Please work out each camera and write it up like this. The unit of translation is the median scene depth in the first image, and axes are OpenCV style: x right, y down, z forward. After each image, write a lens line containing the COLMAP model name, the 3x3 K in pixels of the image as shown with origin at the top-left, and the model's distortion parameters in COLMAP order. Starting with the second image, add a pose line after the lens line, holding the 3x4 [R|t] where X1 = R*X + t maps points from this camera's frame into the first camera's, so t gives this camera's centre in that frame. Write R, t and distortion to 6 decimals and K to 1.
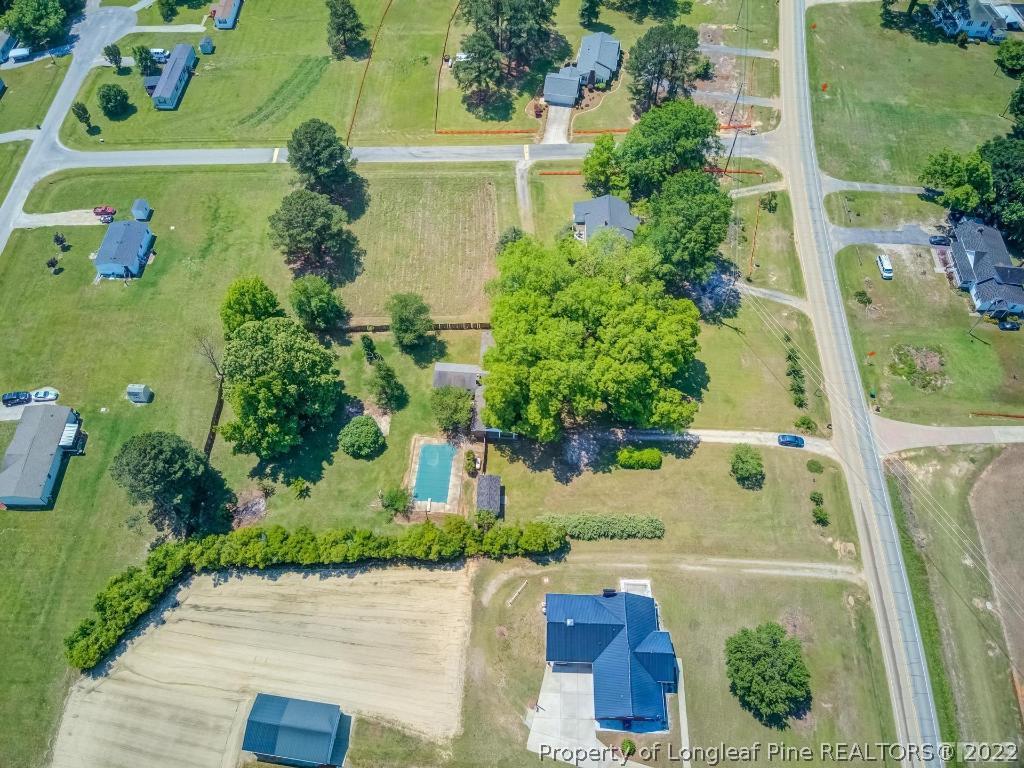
lens RADIAL K [[743.7, 0, 500.8], [0, 743.7, 378.8], [0, 0, 1]] dist [0.107273, -0.208865]
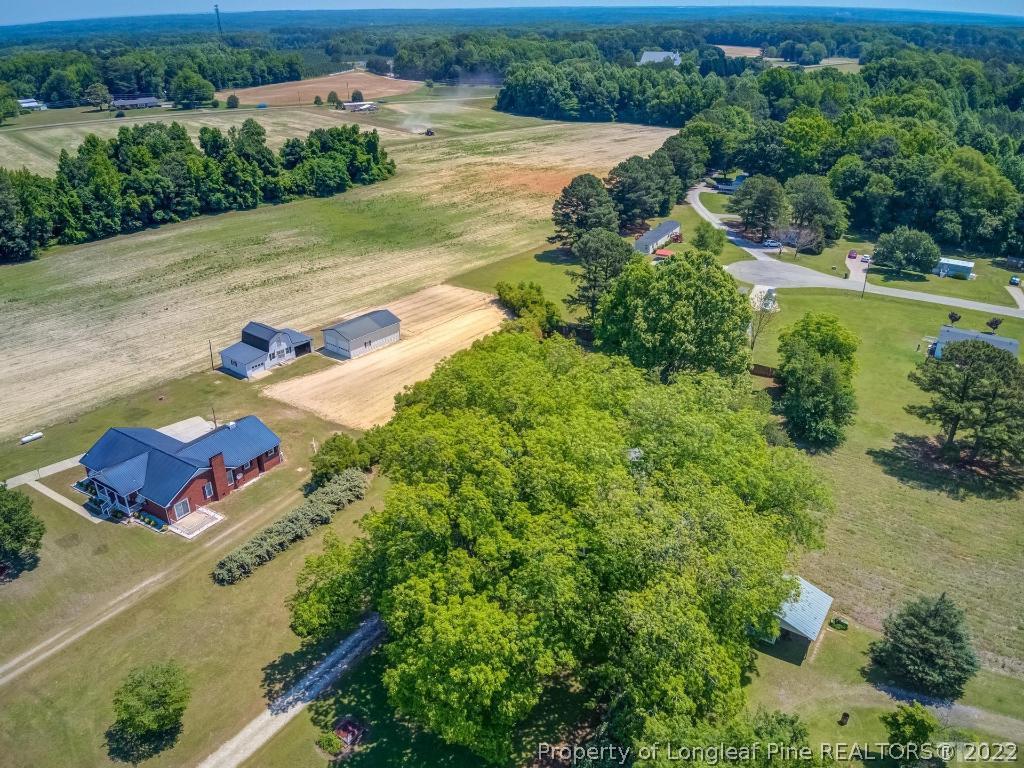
lens RADIAL K [[756.3, 0, 499.5], [0, 756.3, 384.4], [0, 0, 1]] dist [0.109825, -0.216269]
pose [[-0.530100, 0.364939, -0.765384, 0.490597], [-0.707571, 0.307033, 0.636454, -0.385593], [0.467265, 0.878948, 0.095461, 0.869523]]
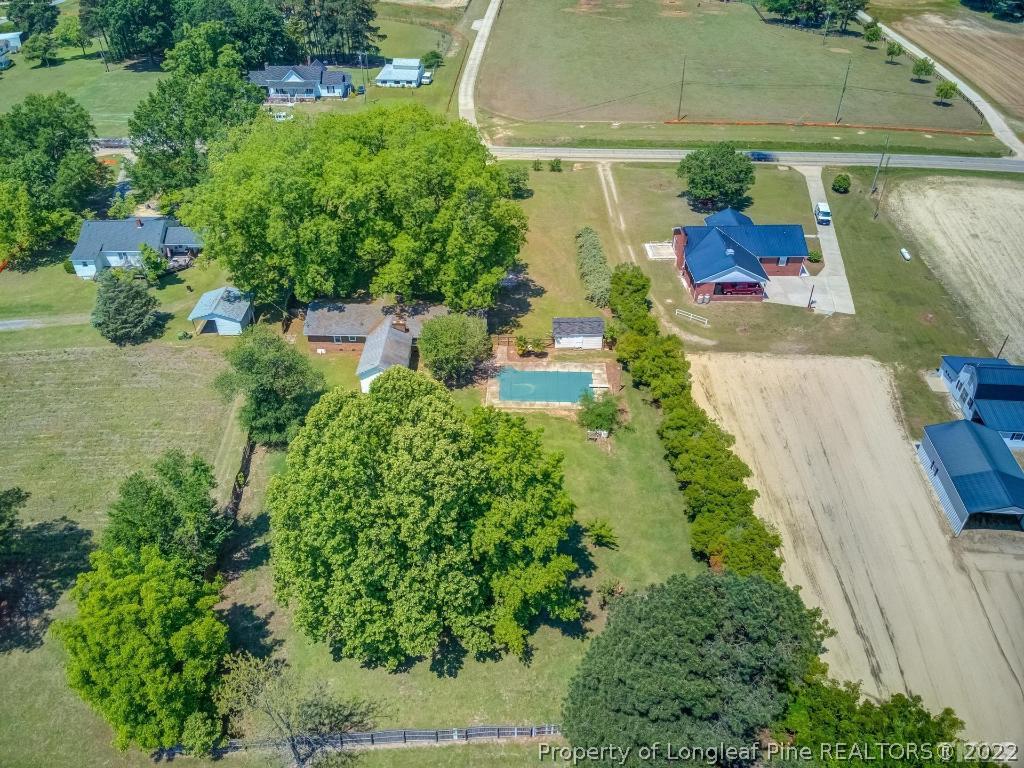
lens RADIAL K [[743.7, 0, 500.8], [0, 743.7, 378.8], [0, 0, 1]] dist [0.107273, -0.208865]
pose [[-0.042564, -0.613409, 0.788617, -0.603261], [0.835593, 0.410851, 0.364671, -0.150855], [-0.547697, 0.674485, 0.495073, 0.686692]]
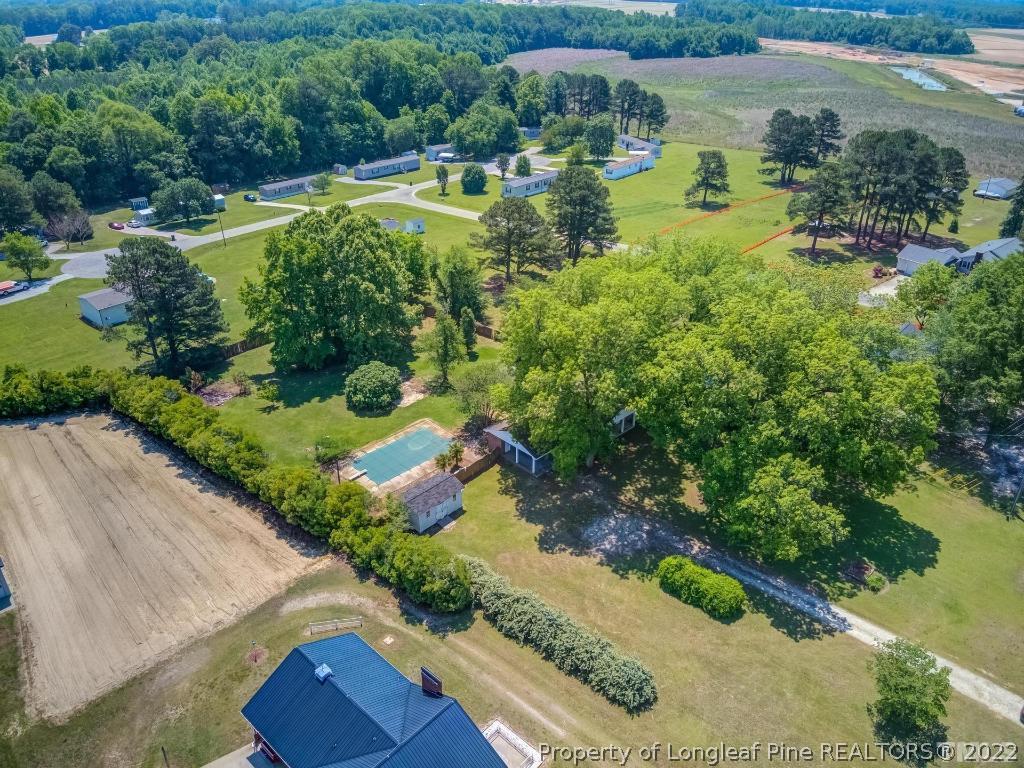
lens RADIAL K [[760.6, 0, 500.4], [0, 760.6, 354.1], [0, 0, 1]] dist [0.069294, -0.157650]
pose [[0.748766, 0.281168, -0.600244, 0.351813], [-0.547189, 0.773273, -0.320364, 0.224655], [0.374077, 0.568325, 0.732853, 0.486955]]
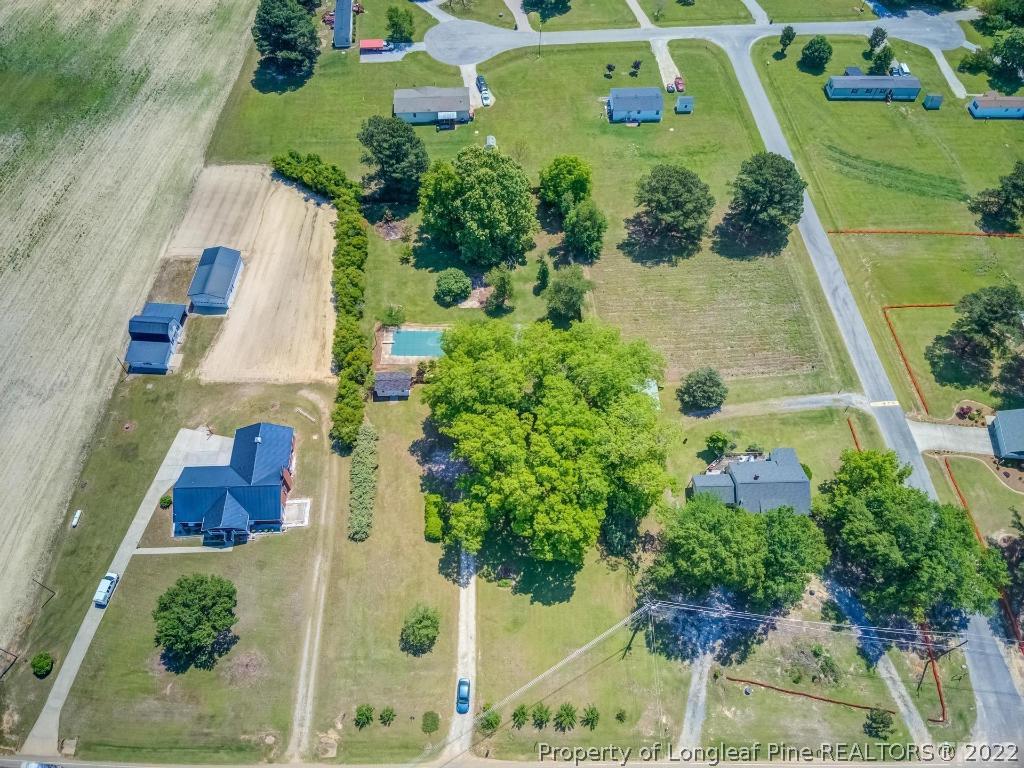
lens RADIAL K [[743.7, 0, 500.8], [0, 743.7, 378.8], [0, 0, 1]] dist [0.107273, -0.208865]
pose [[0.055592, 0.837963, -0.542889, 0.557683], [-0.832972, 0.338719, 0.437524, -0.436688], [0.550515, 0.427888, 0.716829, 0.295696]]
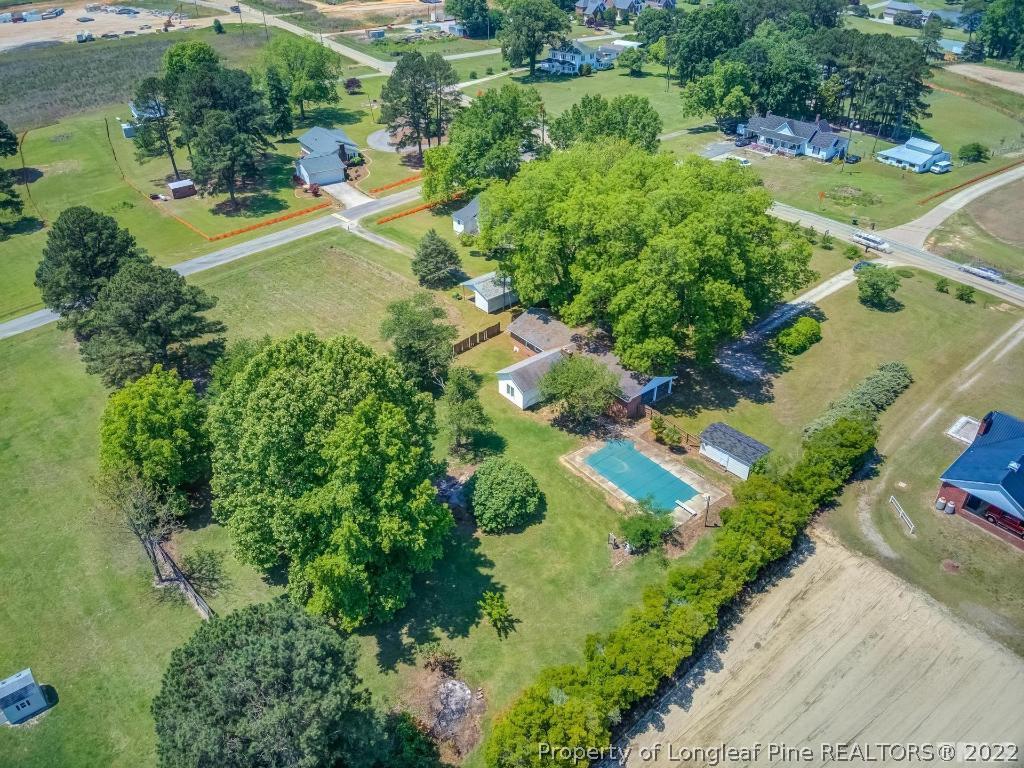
lens RADIAL K [[743.7, 0, 500.8], [0, 743.7, 378.8], [0, 0, 1]] dist [0.107273, -0.208865]
pose [[0.735761, -0.391020, 0.552956, -0.466493], [0.575967, 0.790783, -0.207182, 0.124506], [-0.356256, 0.470920, 0.807041, 0.520824]]
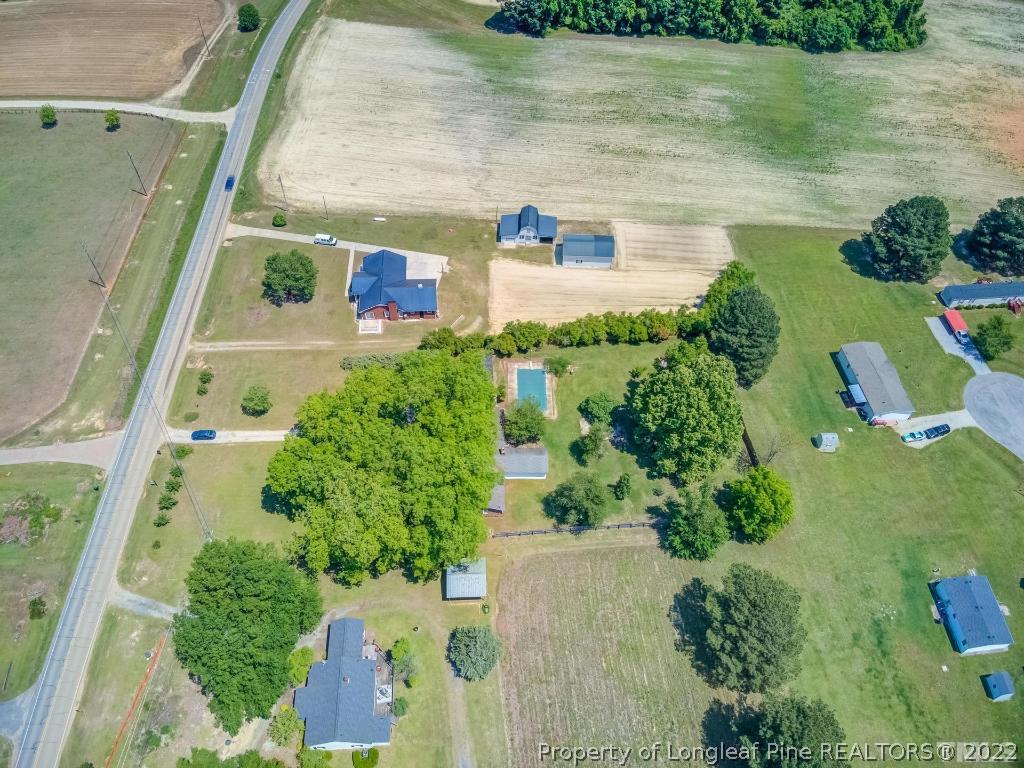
lens RADIAL K [[743.7, 0, 500.8], [0, 743.7, 378.8], [0, 0, 1]] dist [0.107273, -0.208865]
pose [[-0.996251, 0.048846, -0.071397, 0.040716], [-0.082825, -0.300344, 0.950228, -0.962133], [0.024971, 0.952579, 0.303264, 0.627632]]
